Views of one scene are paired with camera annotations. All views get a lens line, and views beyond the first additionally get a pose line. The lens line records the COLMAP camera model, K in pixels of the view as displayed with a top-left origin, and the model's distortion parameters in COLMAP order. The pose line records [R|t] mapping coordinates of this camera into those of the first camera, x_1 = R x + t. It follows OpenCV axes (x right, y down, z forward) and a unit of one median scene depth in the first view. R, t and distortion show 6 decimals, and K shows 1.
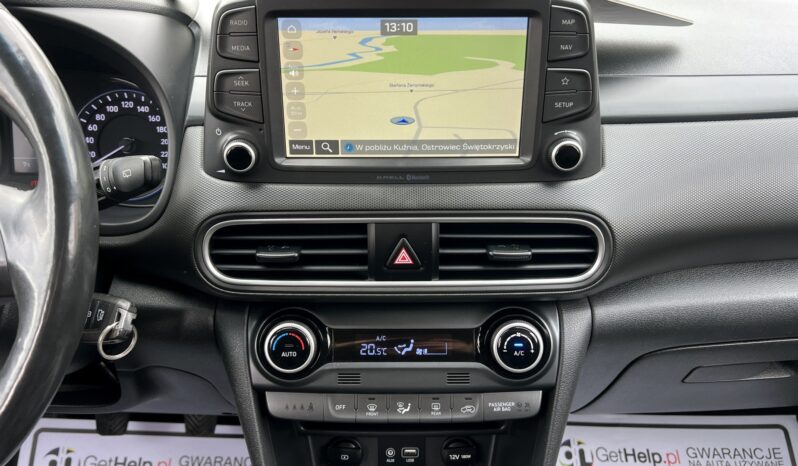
lens RADIAL K [[619.9, 0, 396.0], [0, 619.9, 226.7], [0, 0, 1]] dist [0.057419, -0.060378]
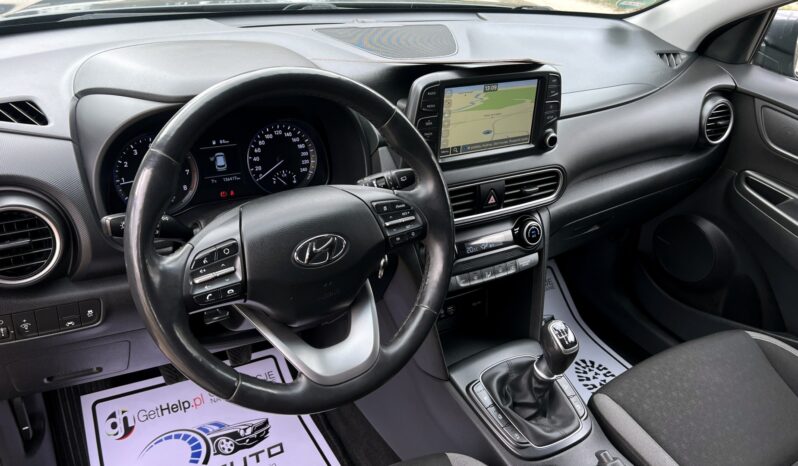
lens RADIAL K [[619.9, 0, 395.0], [0, 619.9, 239.0], [0, 0, 1]] dist [0.057419, -0.060378]
pose [[0.851290, -0.192240, 0.488210, -1.234213], [0.132559, 0.979078, 0.154384, -0.174639], [-0.507674, -0.066709, 0.858963, -0.573079]]
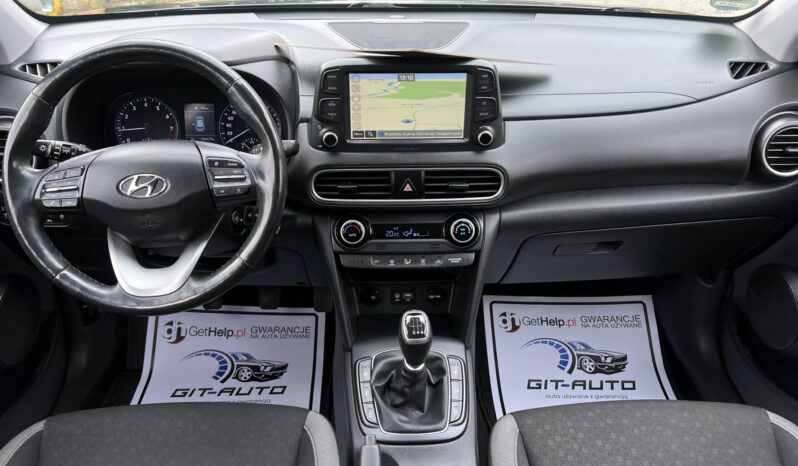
lens RADIAL K [[619.9, 0, 394.8], [0, 619.9, 233.1], [0, 0, 1]] dist [0.057419, -0.060378]
pose [[0.999261, -0.009460, 0.037258, -0.107738], [0.006083, 0.995948, 0.089728, 0.014650], [-0.037956, -0.089435, 0.995269, -1.047568]]
